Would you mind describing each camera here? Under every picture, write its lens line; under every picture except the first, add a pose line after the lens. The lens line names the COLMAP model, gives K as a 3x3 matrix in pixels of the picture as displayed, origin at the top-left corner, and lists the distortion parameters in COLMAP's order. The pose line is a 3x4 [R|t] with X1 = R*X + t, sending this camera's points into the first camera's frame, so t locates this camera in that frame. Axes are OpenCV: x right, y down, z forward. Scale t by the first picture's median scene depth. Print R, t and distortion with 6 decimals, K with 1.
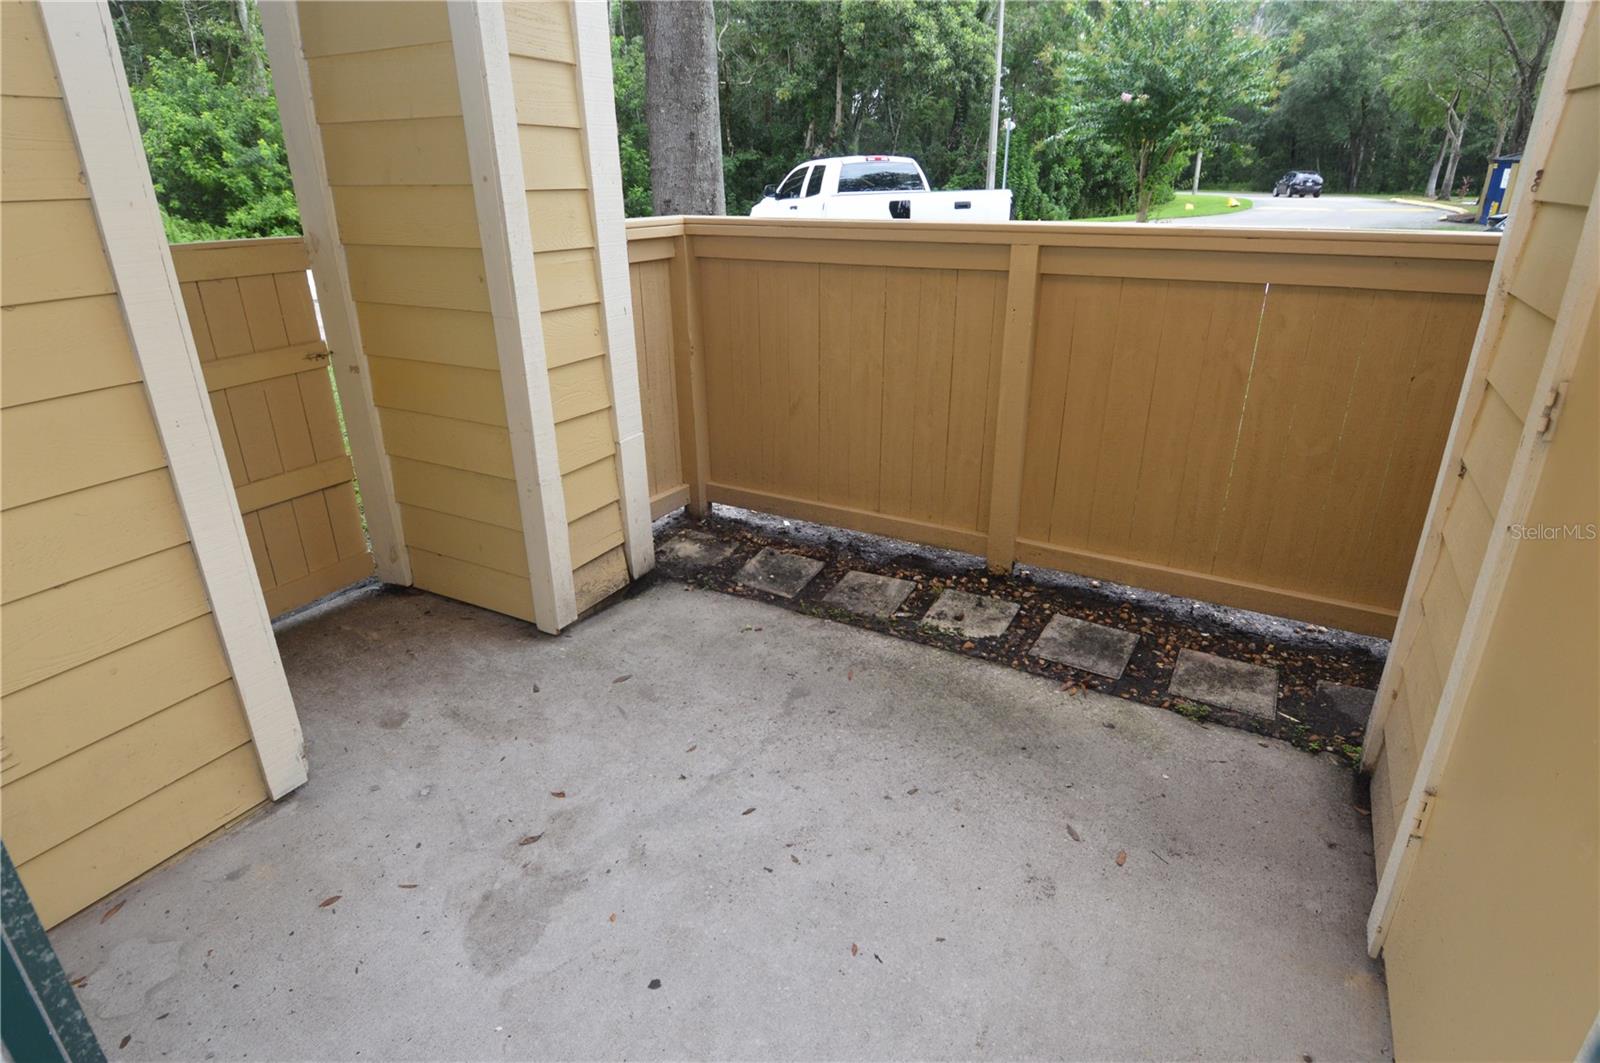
lens RADIAL K [[861.9, 0, 815.4], [0, 861.9, 522.0], [0, 0, 1]] dist [0.006385, -0.015680]
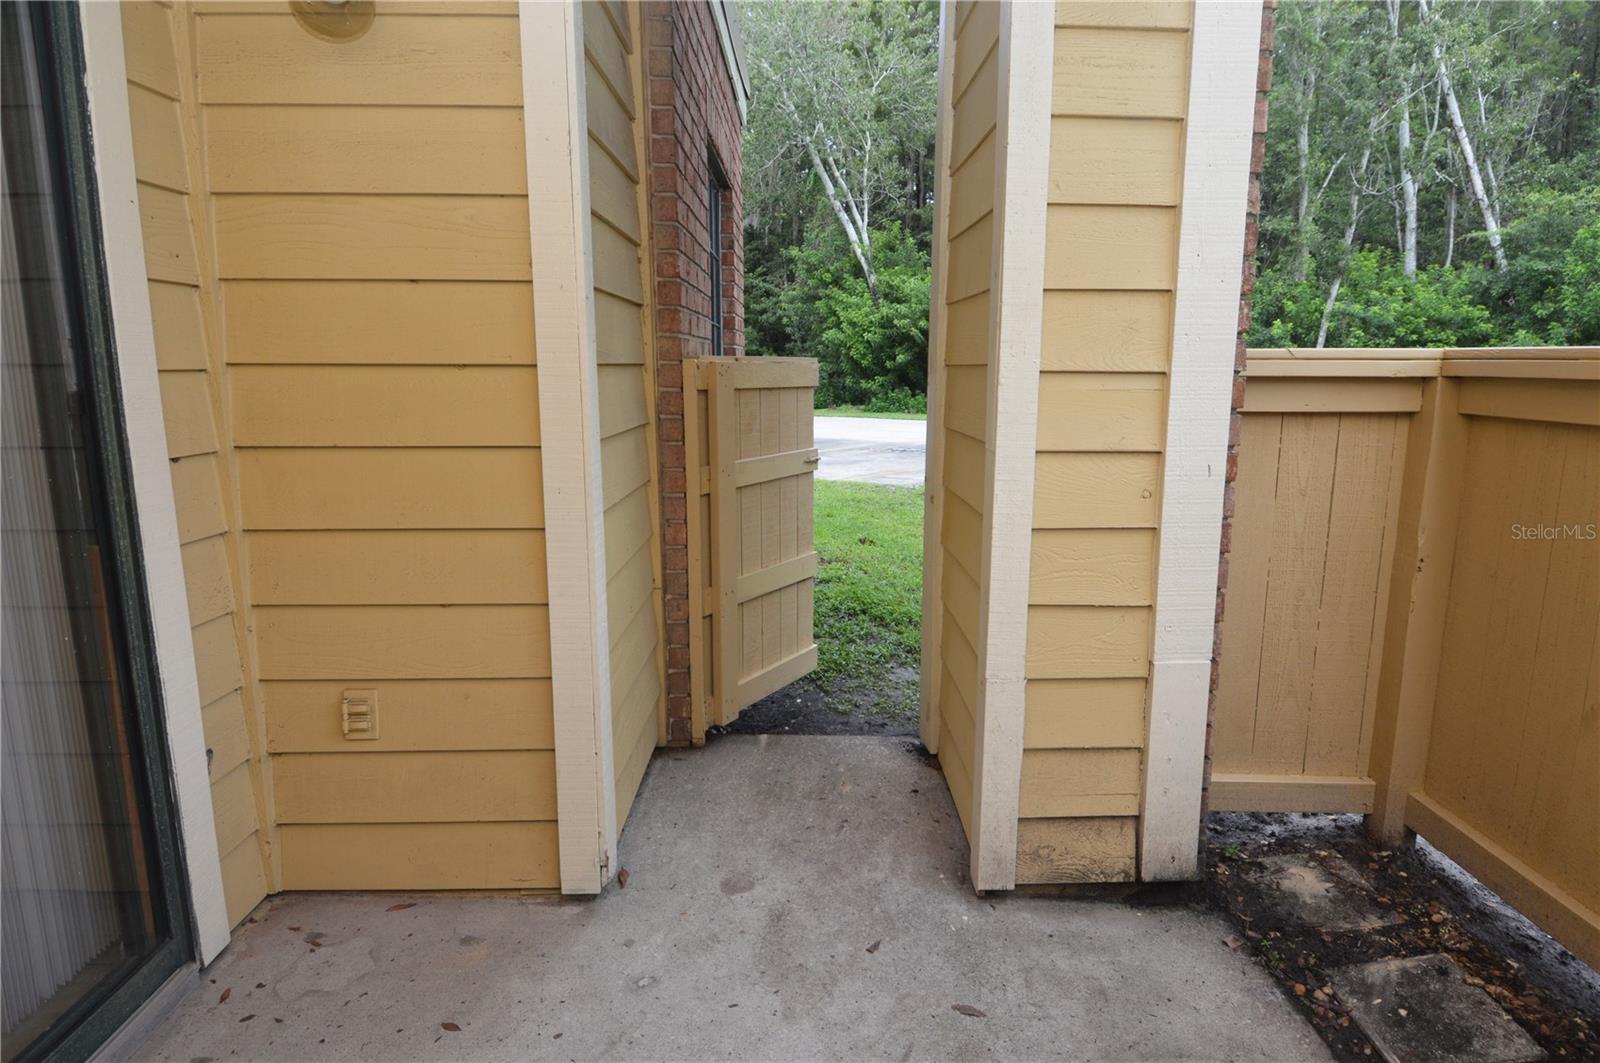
lens RADIAL K [[885.3, 0, 822.6], [0, 885.3, 510.8], [0, 0, 1]] dist [0.005031, -0.016895]
pose [[0.498695, 0.144797, -0.854598, 0.195996], [-0.330009, 0.943410, -0.032730, -0.093724], [0.801497, 0.298347, 0.518258, 0.412350]]
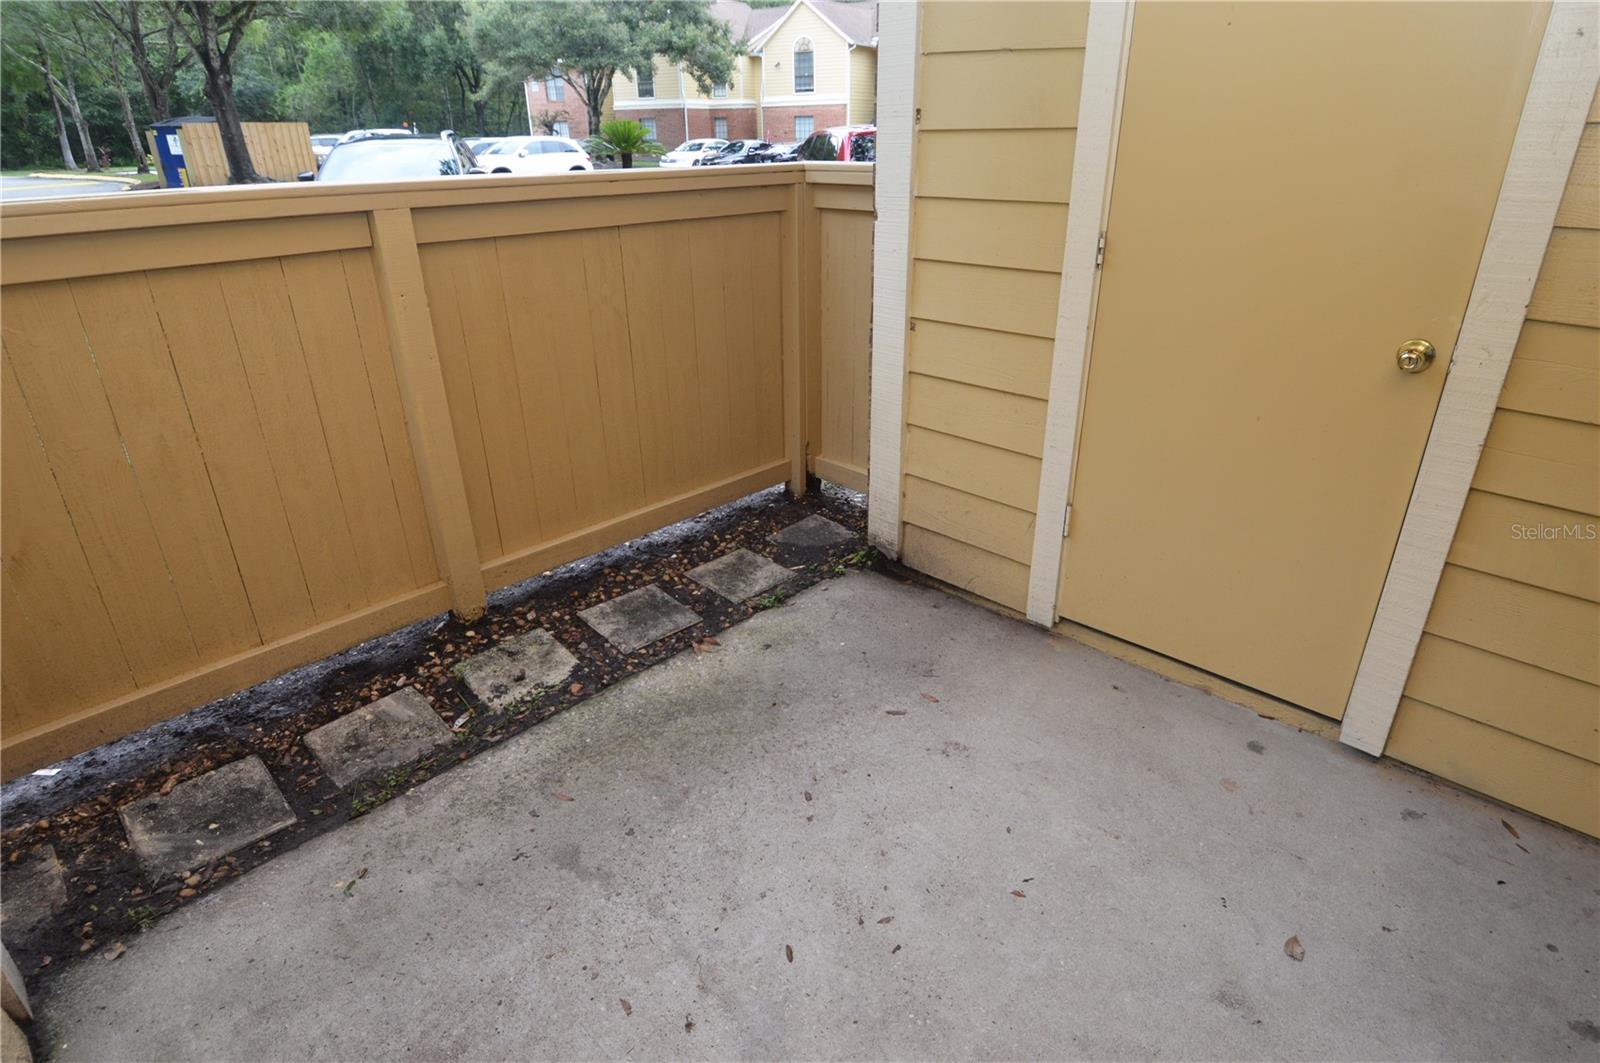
lens RADIAL K [[847.3, 0, 814.5], [0, 847.3, 519.6], [0, 0, 1]] dist [0.030213, -0.039860]
pose [[0.251556, -0.396622, 0.882842, -0.405852], [0.367713, 0.882942, 0.291891, -0.148984], [-0.895269, 0.251206, 0.367952, 0.422408]]
